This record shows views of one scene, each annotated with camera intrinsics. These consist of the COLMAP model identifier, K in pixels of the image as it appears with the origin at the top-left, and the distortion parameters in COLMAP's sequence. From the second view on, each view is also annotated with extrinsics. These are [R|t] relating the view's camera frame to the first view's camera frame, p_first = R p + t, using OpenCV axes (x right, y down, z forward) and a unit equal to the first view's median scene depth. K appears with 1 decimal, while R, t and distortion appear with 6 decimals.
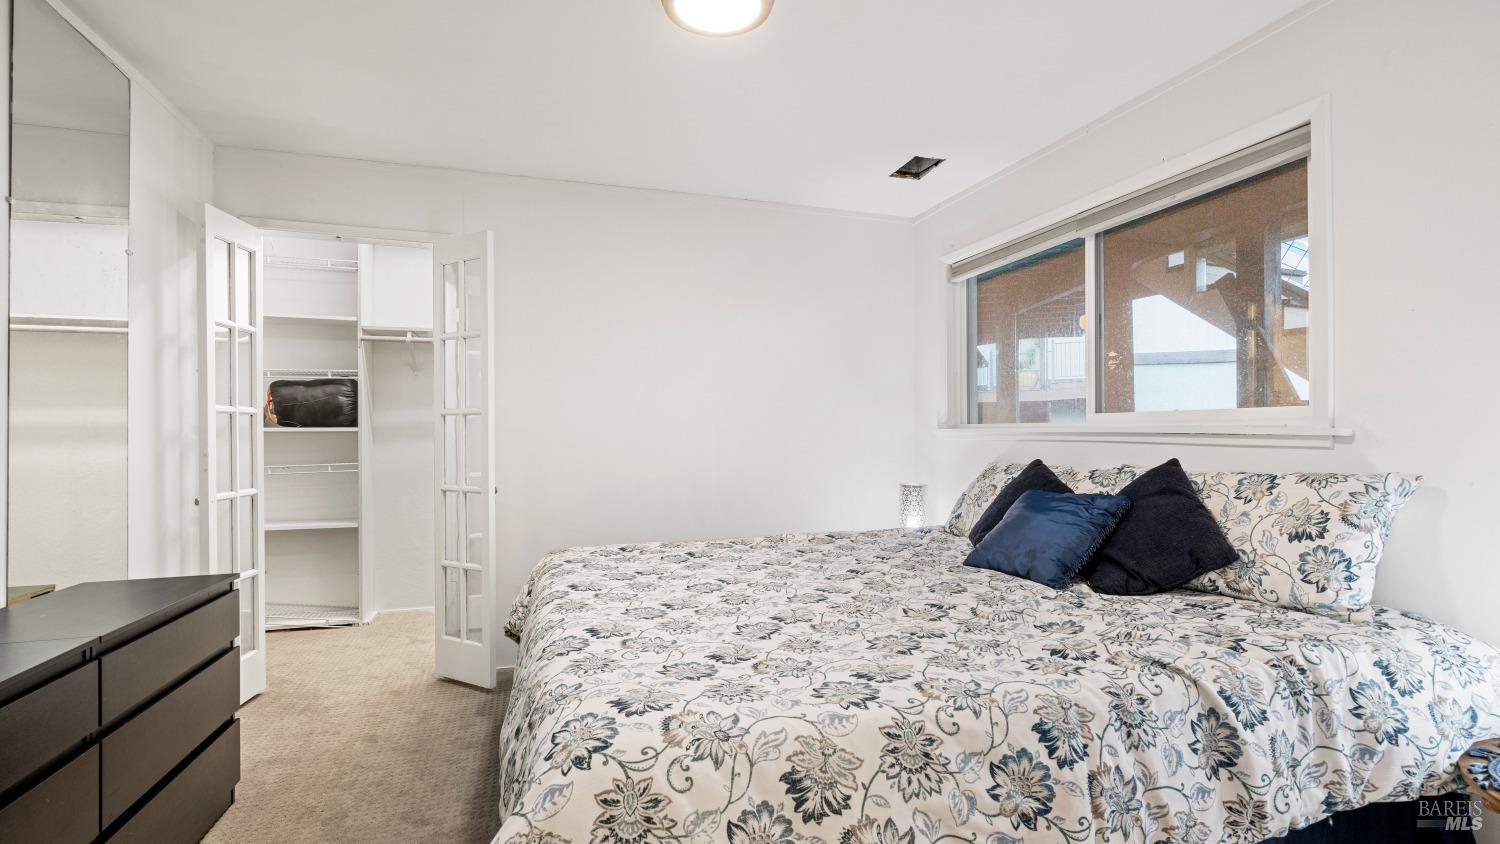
lens RADIAL K [[676.2, 0, 750.0], [0, 676.2, 422.0], [0, 0, 1]] dist [-0.000292, -0.000033]
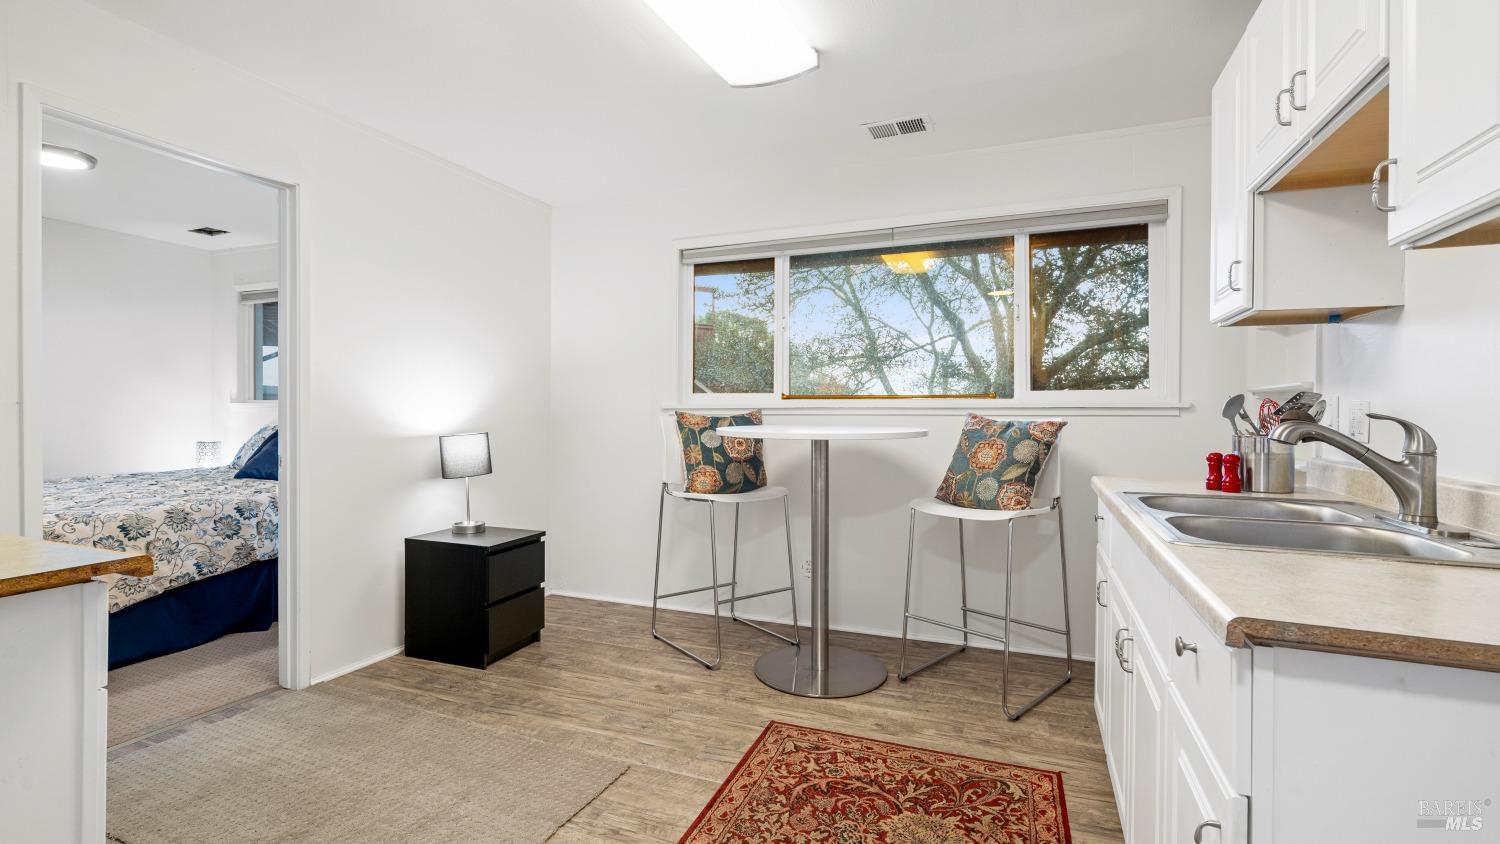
lens RADIAL K [[670.7, 0, 749.4], [0, 670.7, 417.9], [0, 0, 1]] dist [-0.010235, 0.000740]
pose [[0.638129, -0.000985, 0.769928, -0.365483], [-0.022452, 0.999550, 0.019887, -0.035244], [-0.769602, -0.029977, 0.637820, -2.497556]]
